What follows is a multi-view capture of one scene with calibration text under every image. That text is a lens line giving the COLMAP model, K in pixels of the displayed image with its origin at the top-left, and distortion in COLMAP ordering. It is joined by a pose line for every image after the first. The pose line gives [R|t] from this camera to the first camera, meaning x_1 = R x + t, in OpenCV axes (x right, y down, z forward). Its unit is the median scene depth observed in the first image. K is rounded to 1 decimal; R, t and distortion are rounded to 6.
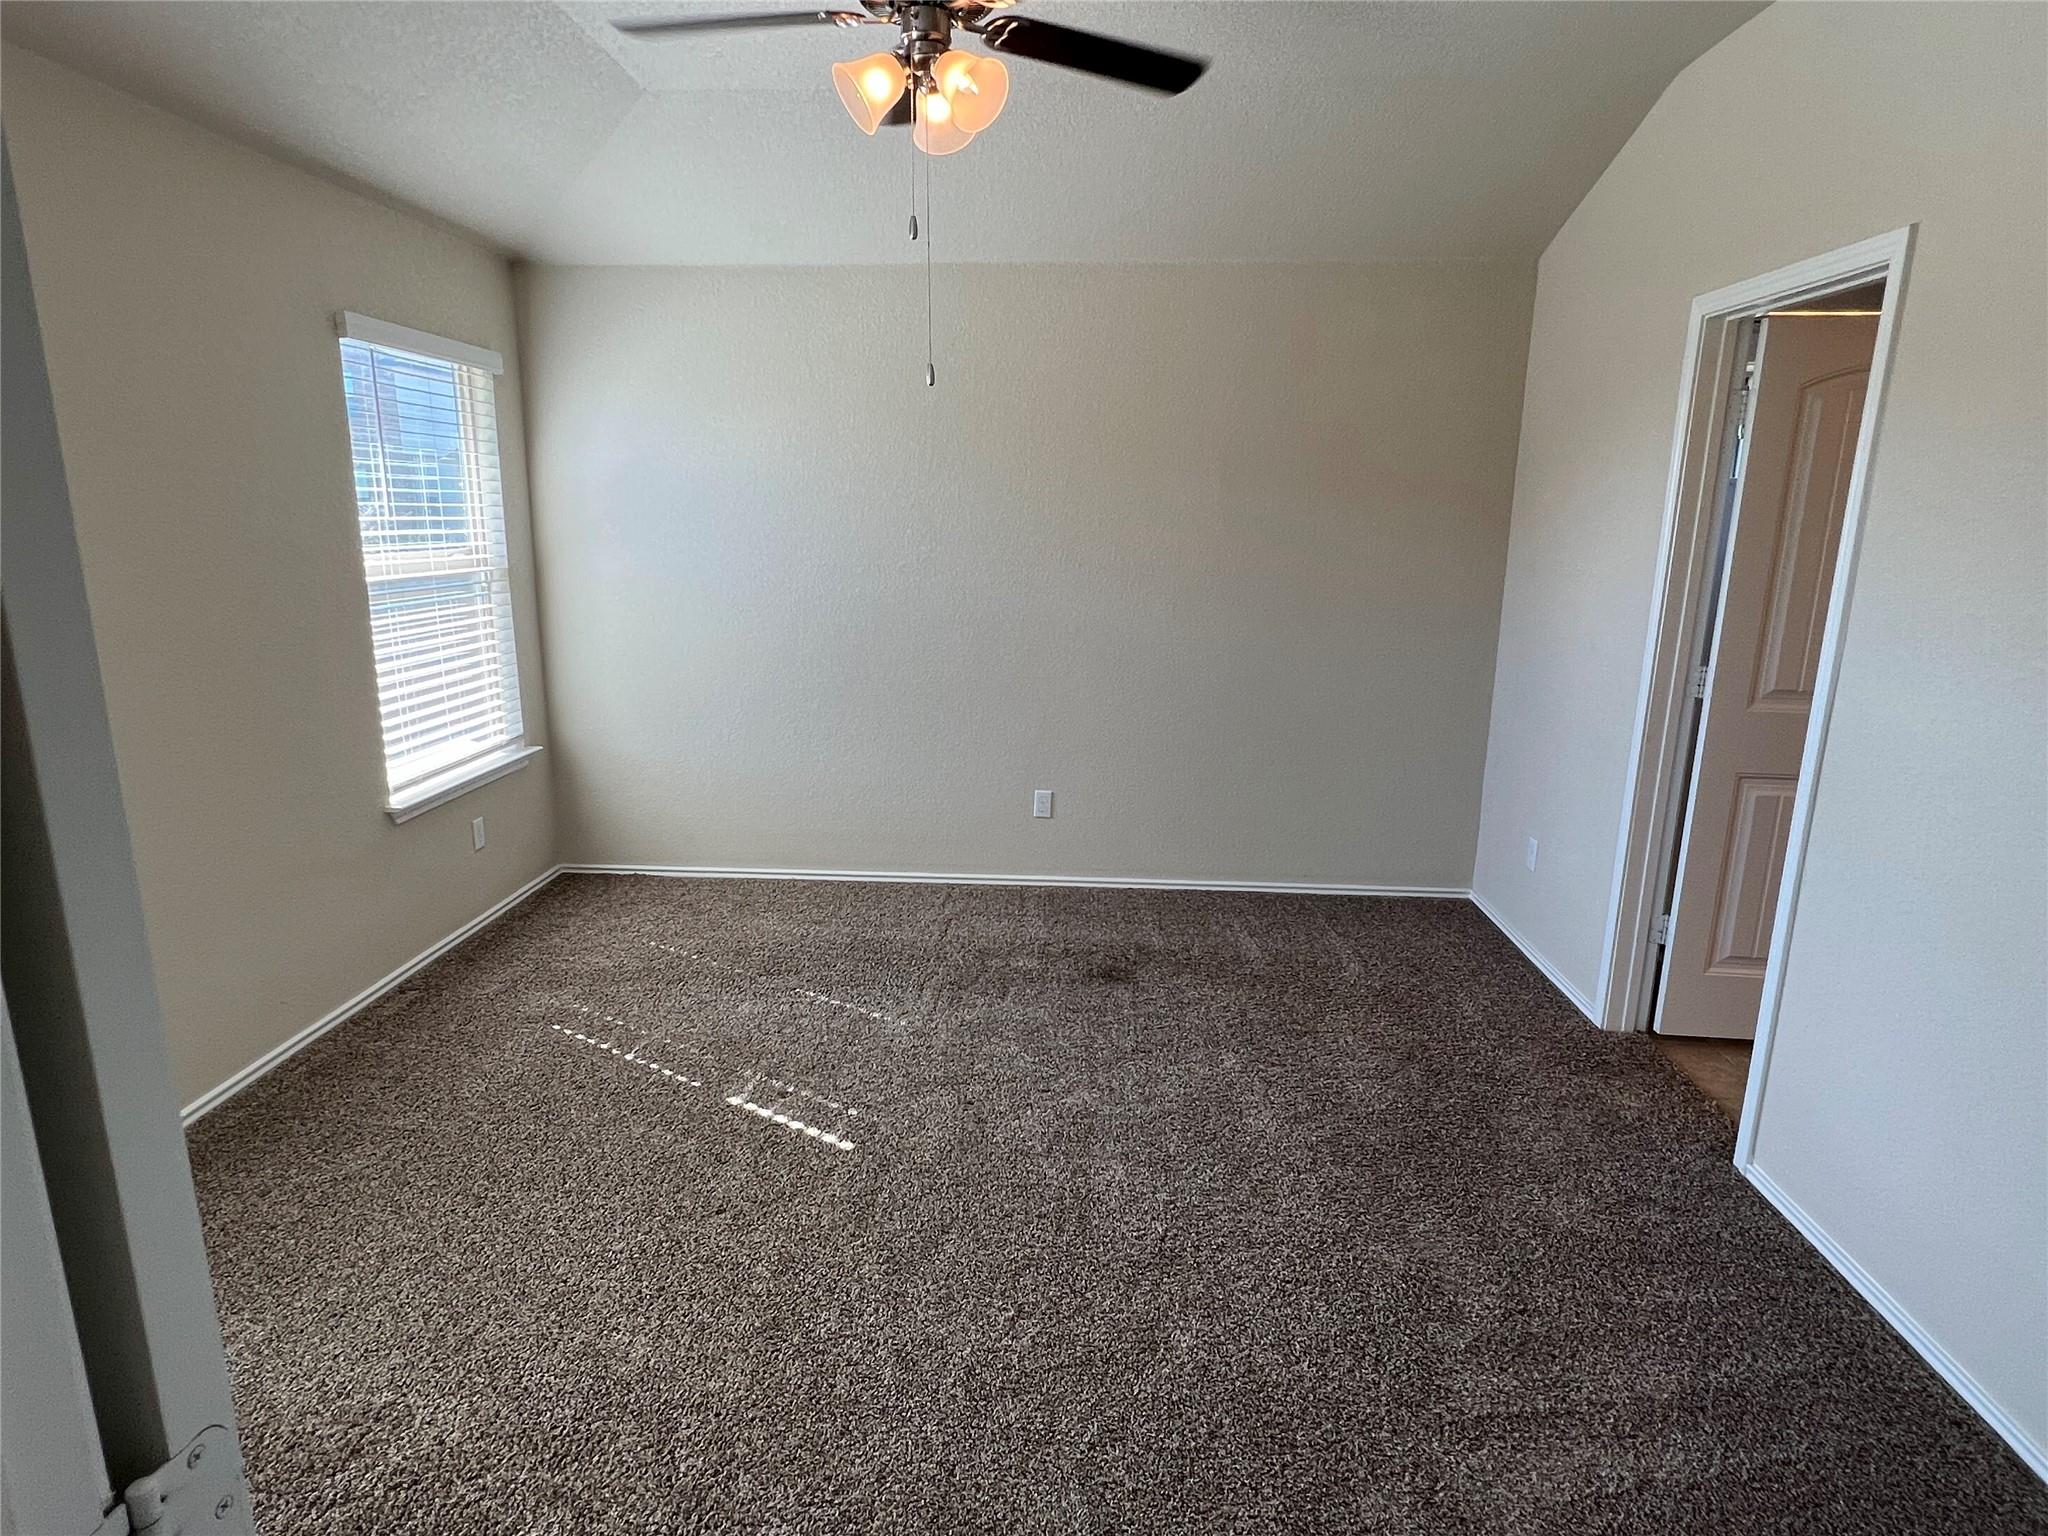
lens RADIAL K [[1126.4, 0, 1018.9], [0, 1126.4, 765.8], [0, 0, 1]] dist [-0.002732, -0.000178]
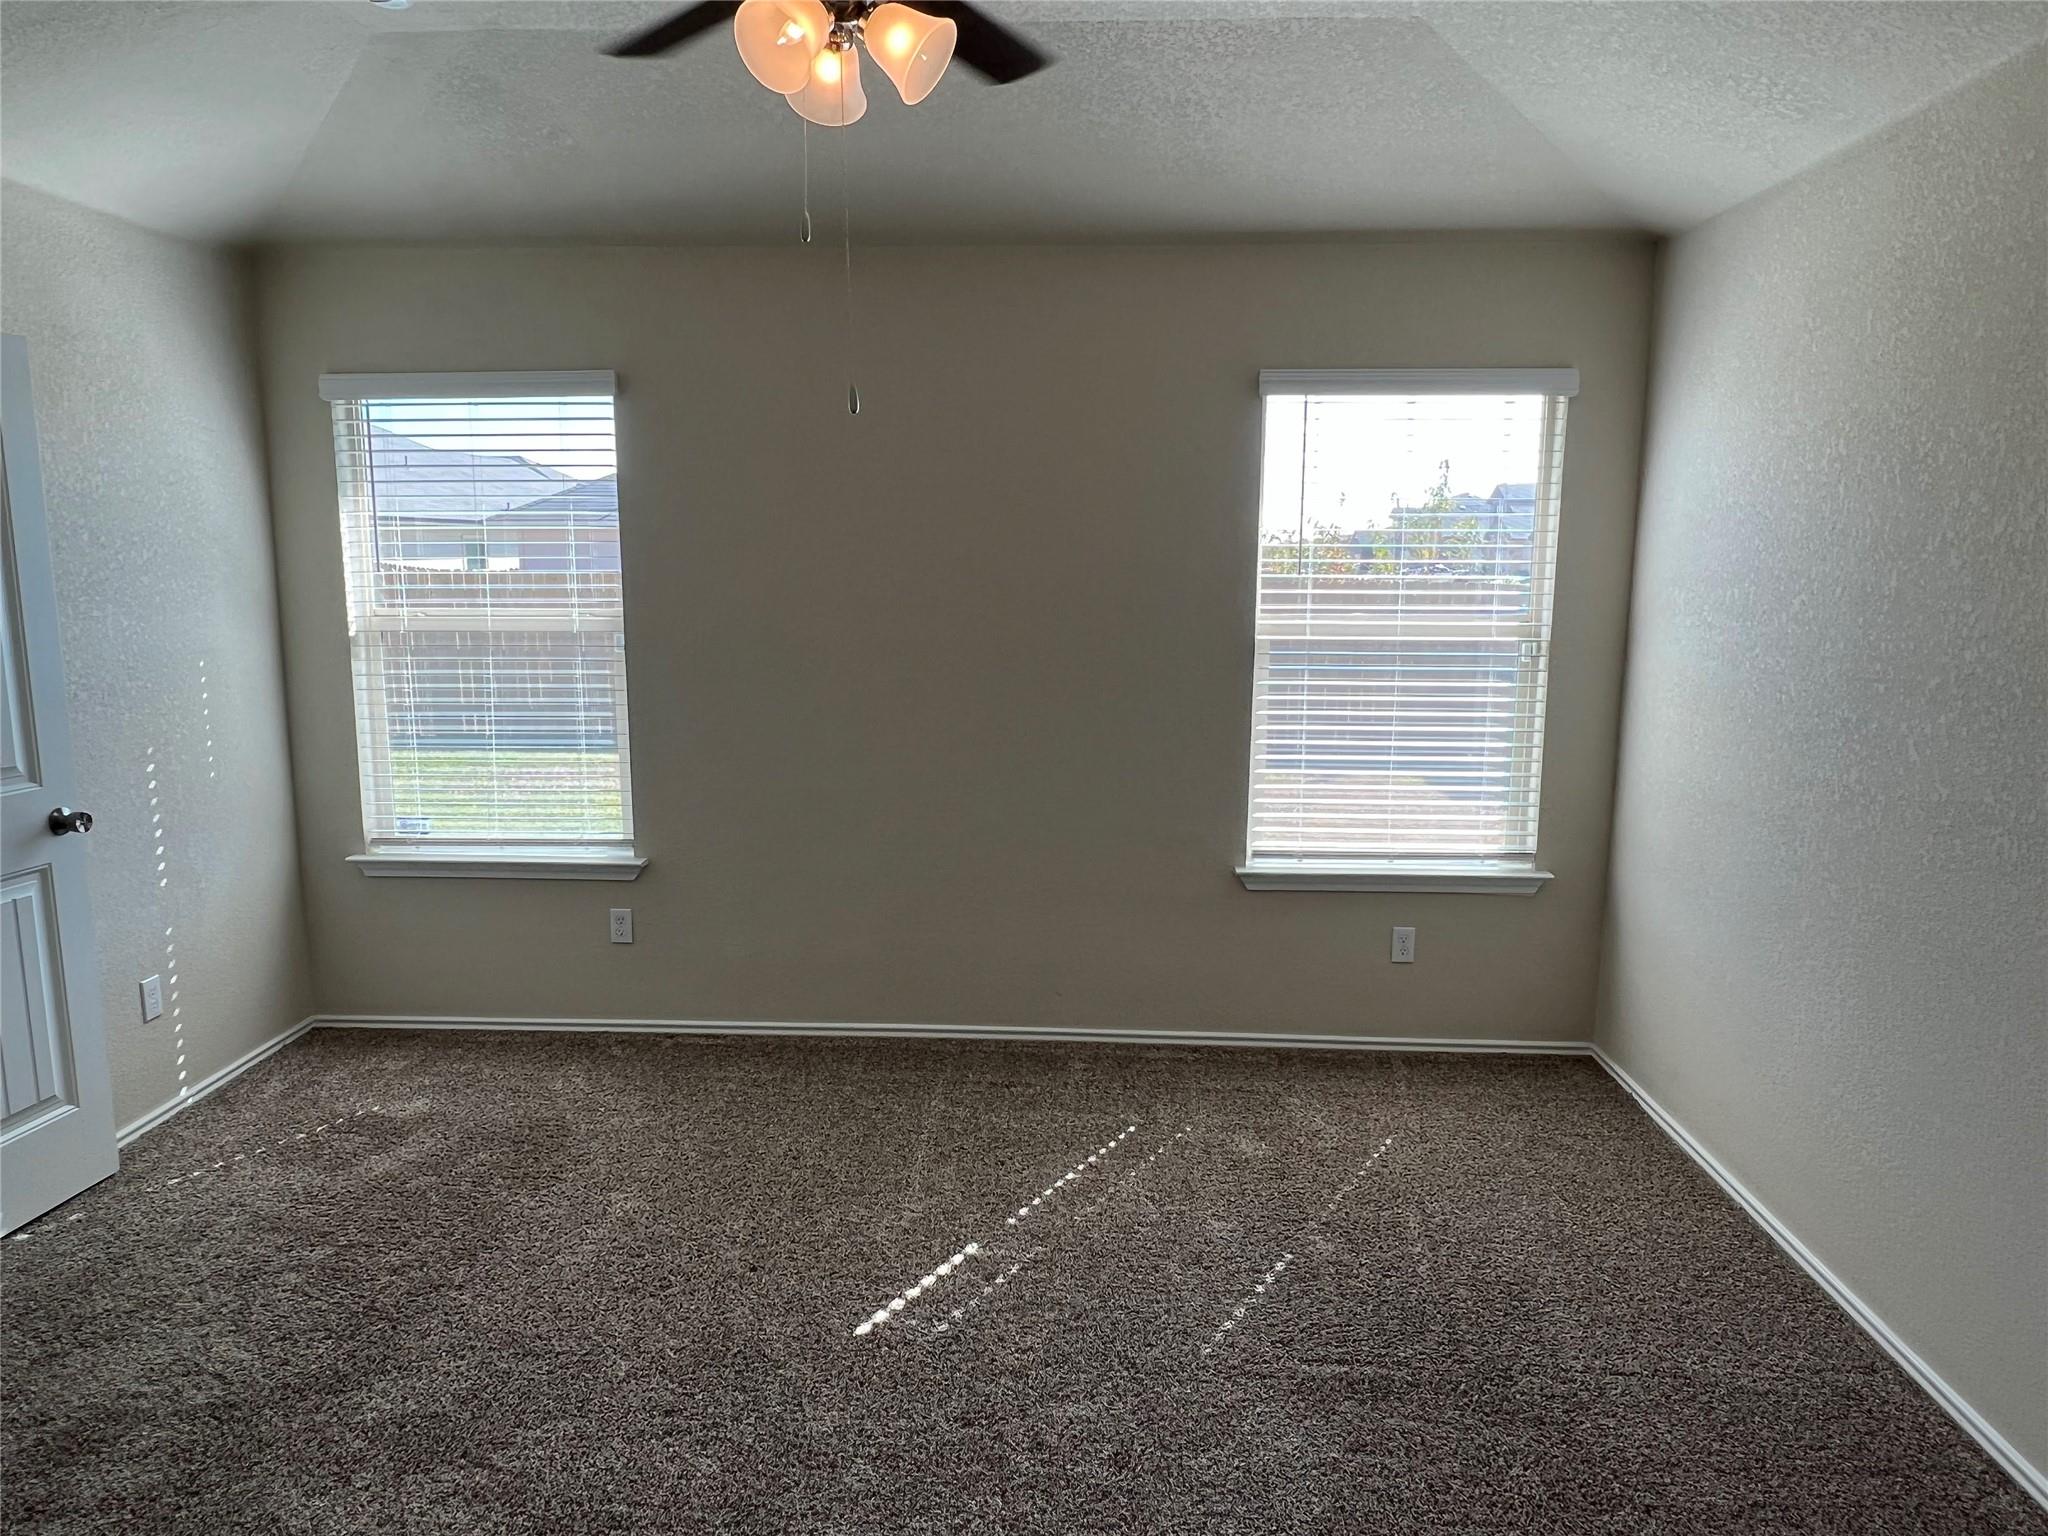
lens RADIAL K [[1355.8, 0, 1017.8], [0, 1355.8, 772.5], [0, 0, 1]] dist [0.002994, 0.000061]
pose [[0.012510, 0.154173, -0.987965, 0.576622], [-0.223763, 0.963416, 0.147509, -0.171610], [0.974563, 0.219225, 0.046551, 0.732118]]
